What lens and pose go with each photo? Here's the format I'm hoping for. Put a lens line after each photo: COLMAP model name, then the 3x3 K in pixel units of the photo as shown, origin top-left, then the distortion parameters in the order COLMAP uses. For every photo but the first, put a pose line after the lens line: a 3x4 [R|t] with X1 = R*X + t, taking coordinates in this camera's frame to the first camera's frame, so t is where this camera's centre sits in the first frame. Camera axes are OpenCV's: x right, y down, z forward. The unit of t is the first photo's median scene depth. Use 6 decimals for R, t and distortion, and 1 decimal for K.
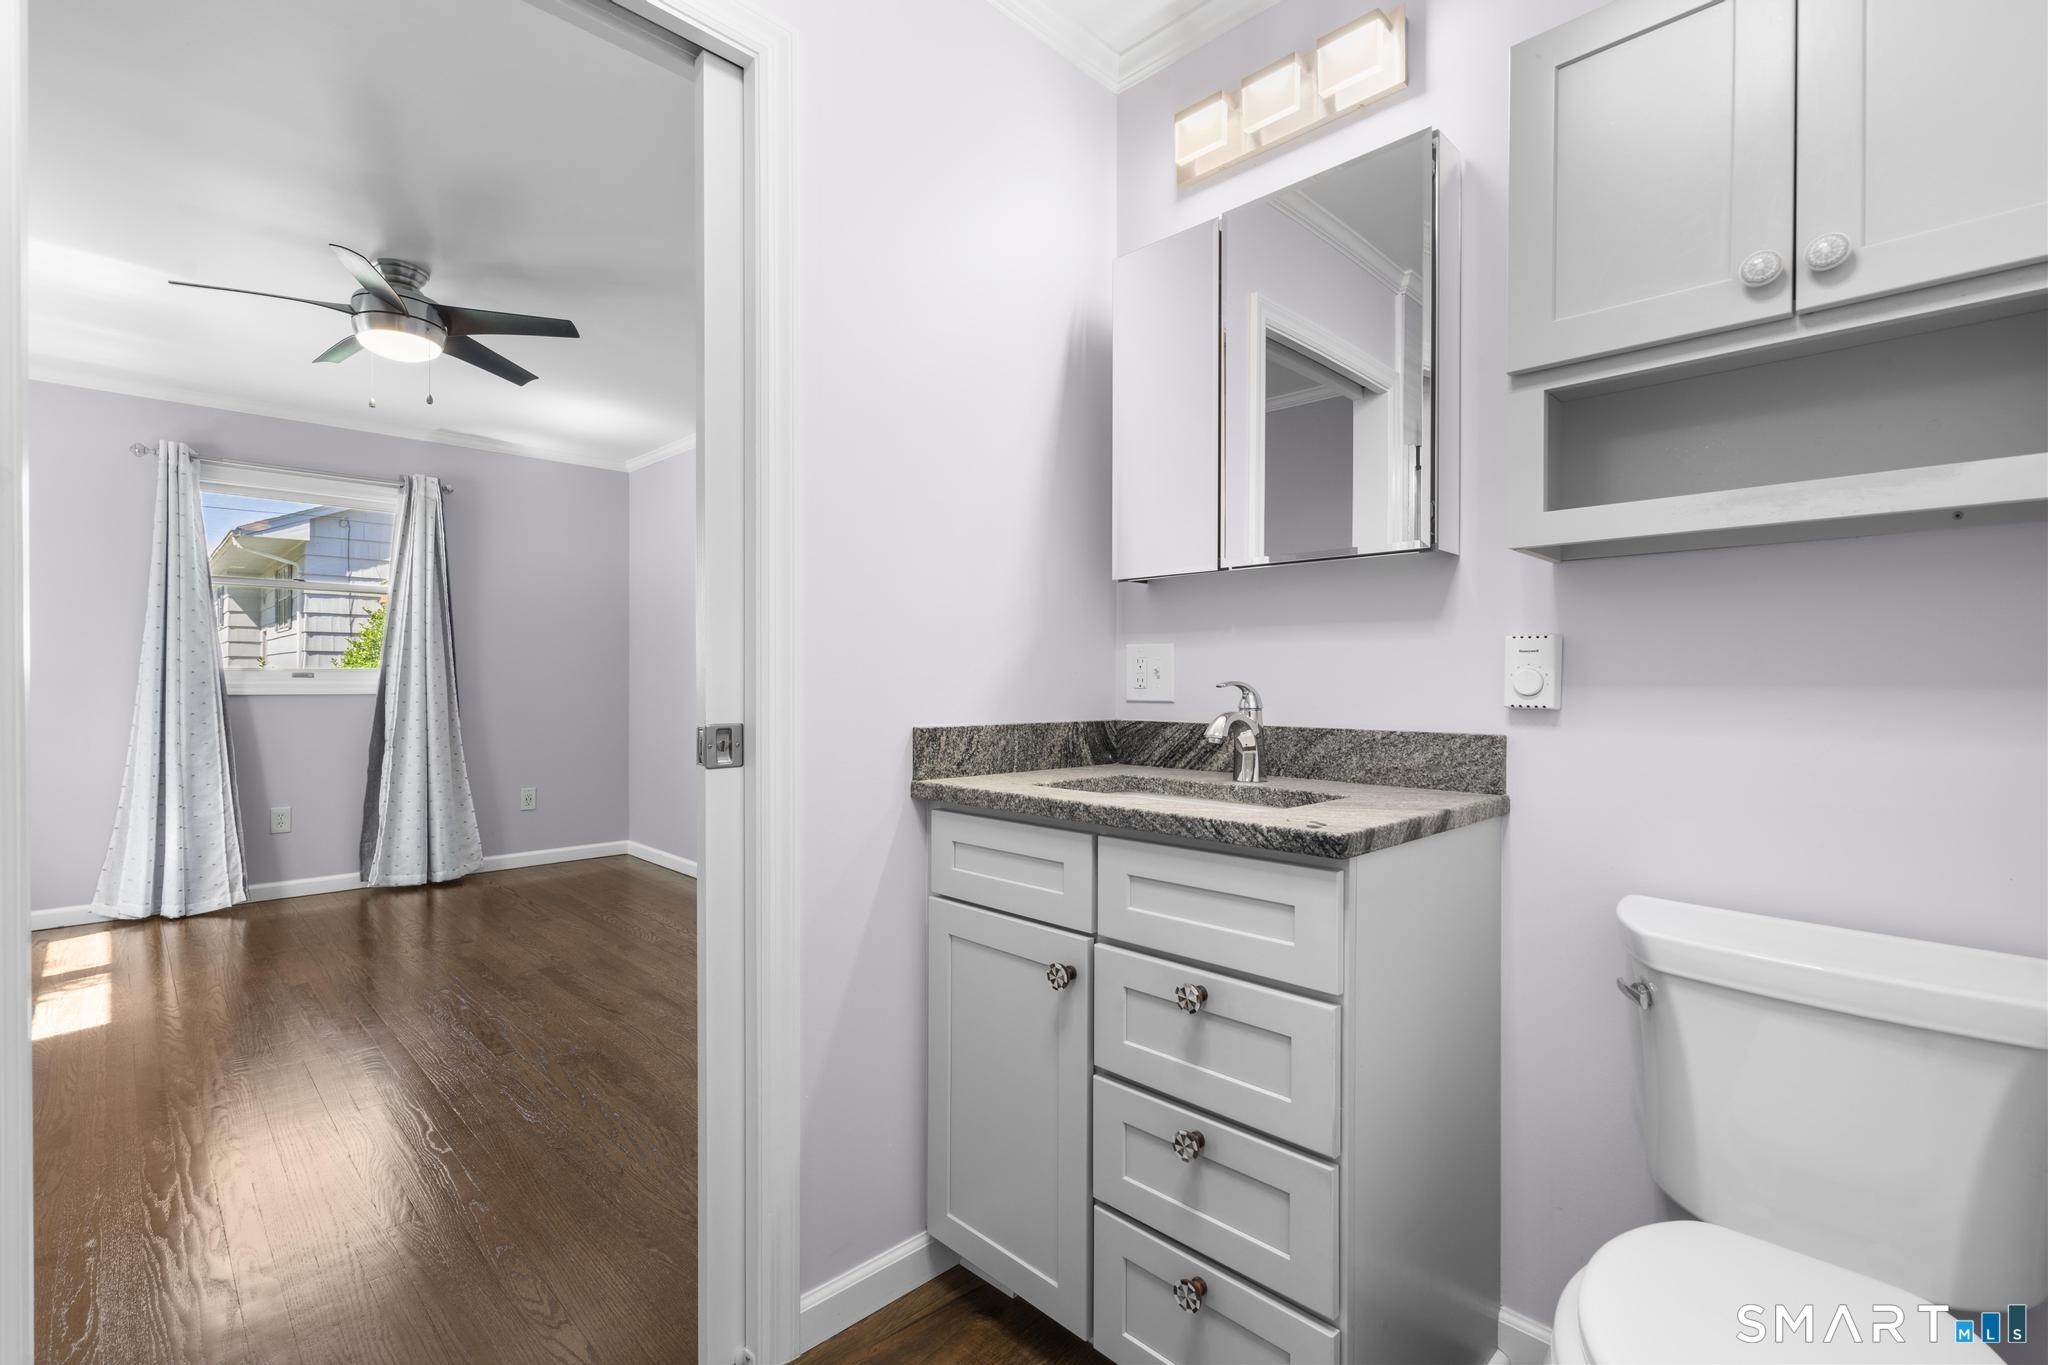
lens RADIAL K [[919.9, 0, 1028.4], [0, 919.9, 687.8], [0, 0, 1]] dist [0.000367, 0.000704]
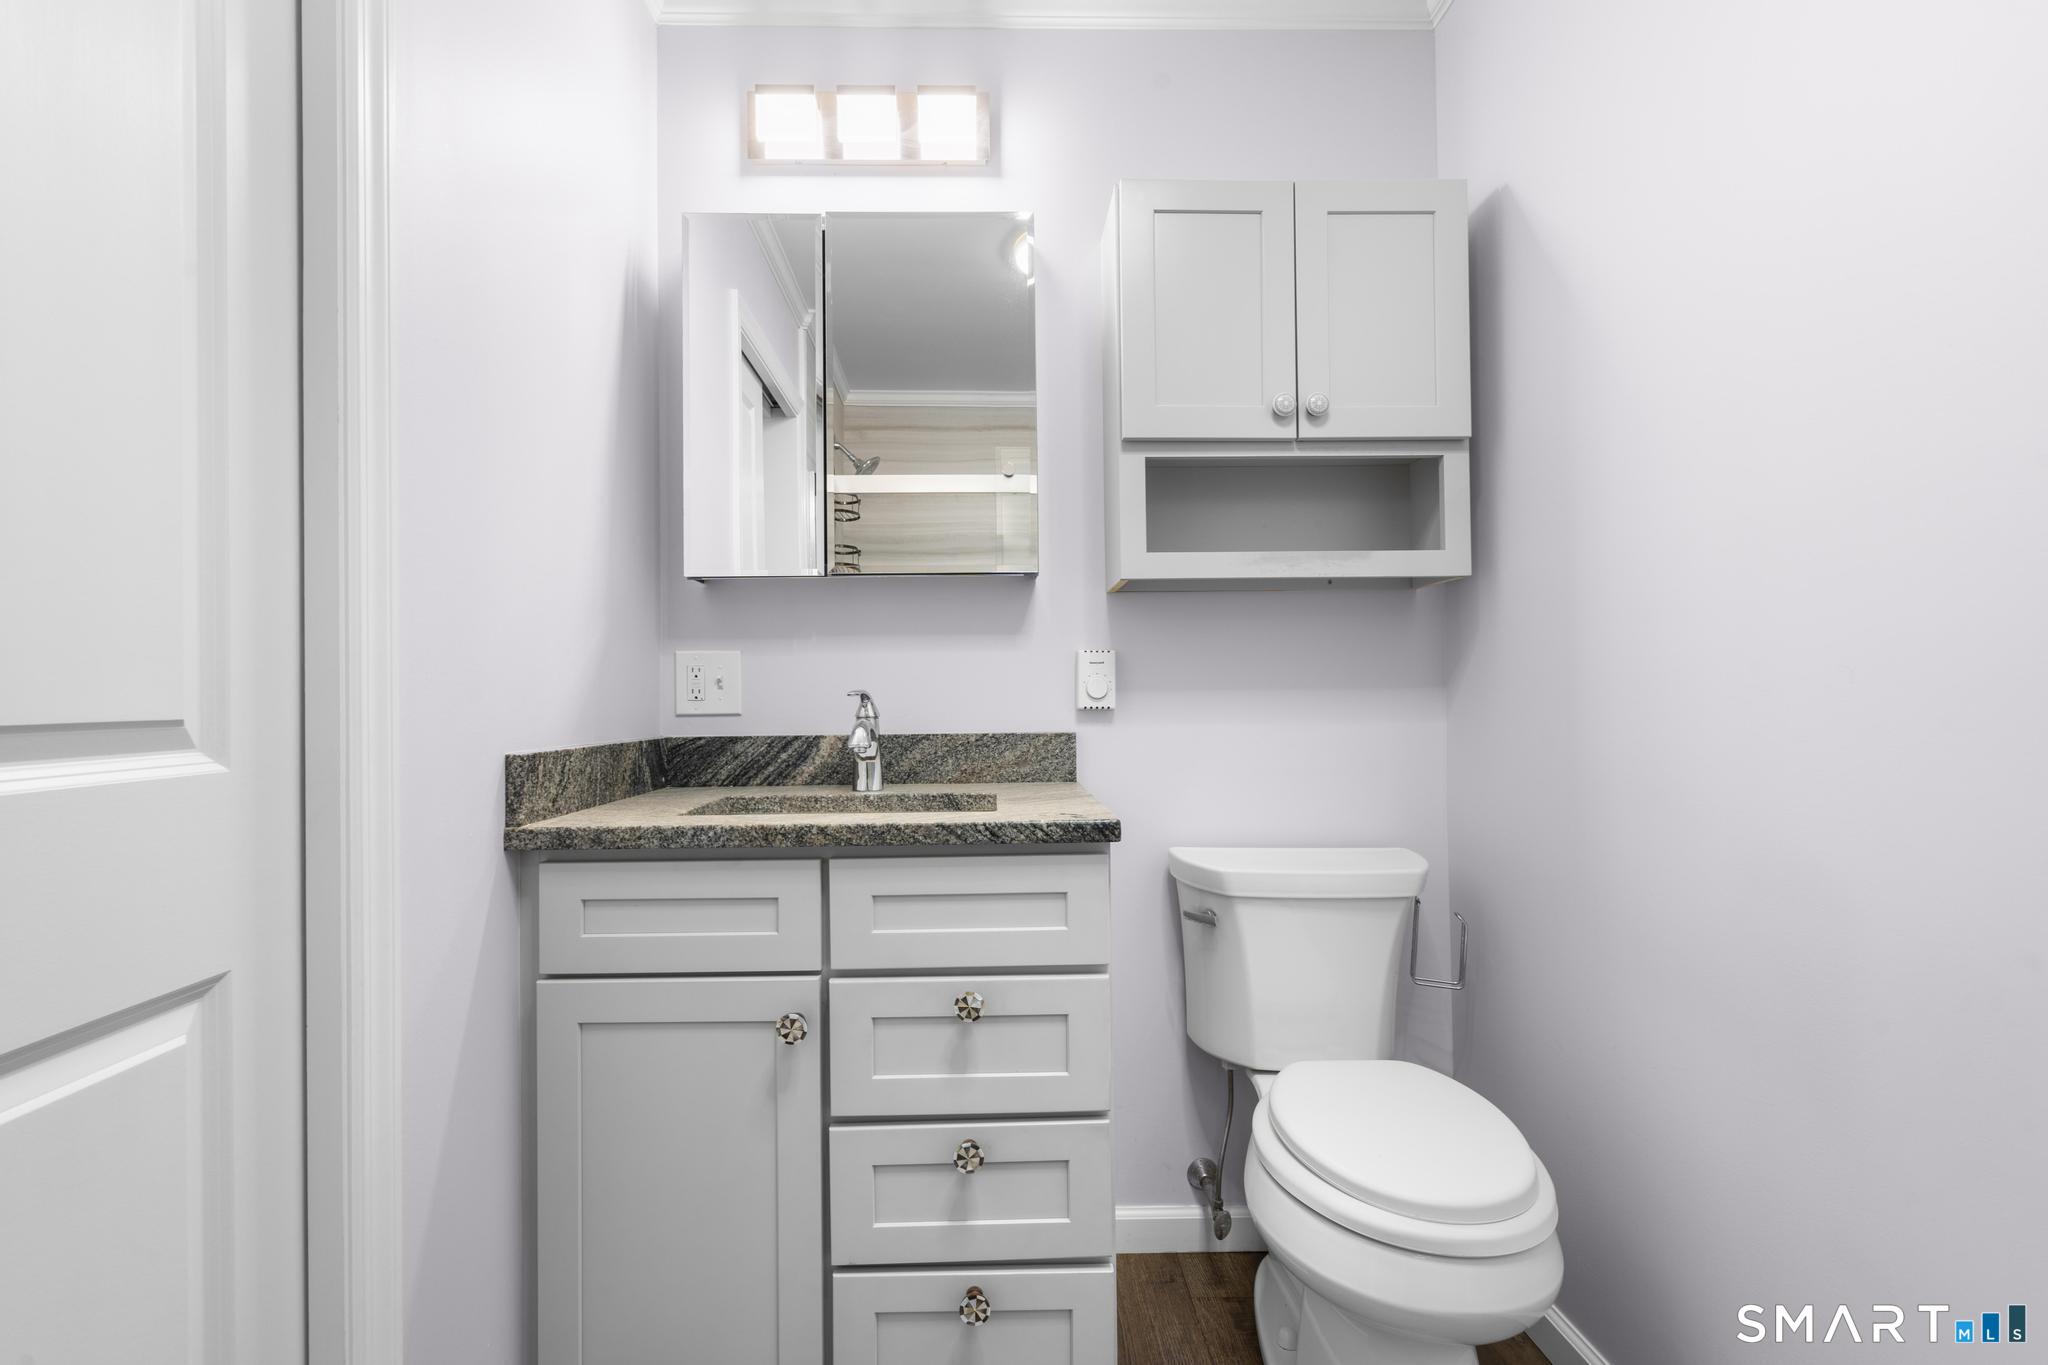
lens RADIAL K [[919.1, 0, 1004.4], [0, 919.1, 684.6], [0, 0, 1]] dist [-0.011071, 0.005317]
pose [[0.691722, -0.001298, 0.722163, -0.398678], [0.017676, 0.999729, -0.015134, 0.005392], [-0.721948, 0.023233, 0.691557, 0.219767]]
